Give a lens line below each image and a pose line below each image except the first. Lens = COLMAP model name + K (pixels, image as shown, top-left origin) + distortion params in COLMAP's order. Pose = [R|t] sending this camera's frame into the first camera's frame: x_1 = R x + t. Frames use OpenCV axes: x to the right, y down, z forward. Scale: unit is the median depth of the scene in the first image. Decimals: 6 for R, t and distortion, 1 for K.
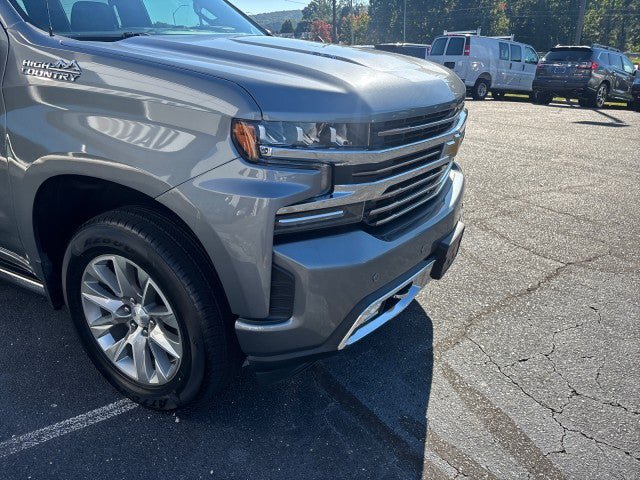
lens RADIAL K [[483.9, 0, 316.7], [0, 483.9, 240.8], [0, 0, 1]] dist [0.059448, -0.064442]
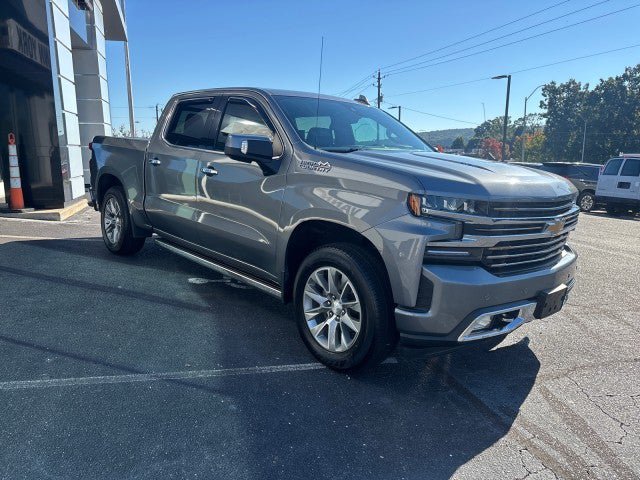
lens RADIAL K [[483.9, 0, 321.7], [0, 483.9, 240.0], [0, 0, 1]] dist [0.059448, -0.064442]
pose [[0.948025, 0.091642, -0.304712, 0.074899], [-0.154265, 0.969931, -0.188243, 0.261128], [0.278299, 0.225466, 0.933657, -0.633763]]
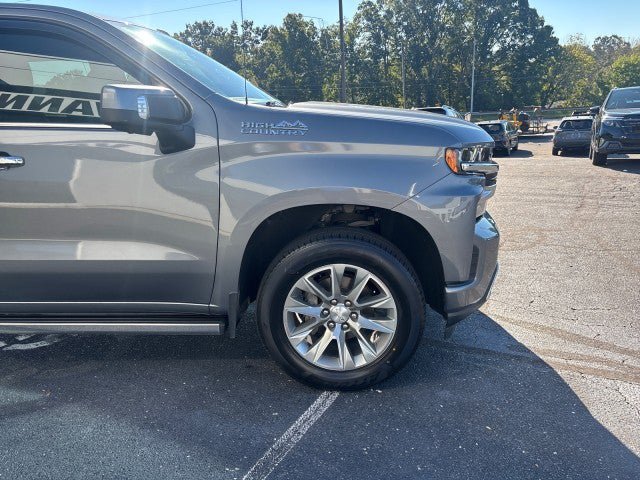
lens RADIAL K [[483.9, 0, 317.3], [0, 483.9, 240.5], [0, 0, 1]] dist [0.059448, -0.064442]
pose [[0.888353, -0.148169, 0.434597, -0.974746], [0.204530, 0.975108, -0.085631, 0.067264], [-0.411091, 0.164958, 0.896545, -0.132124]]
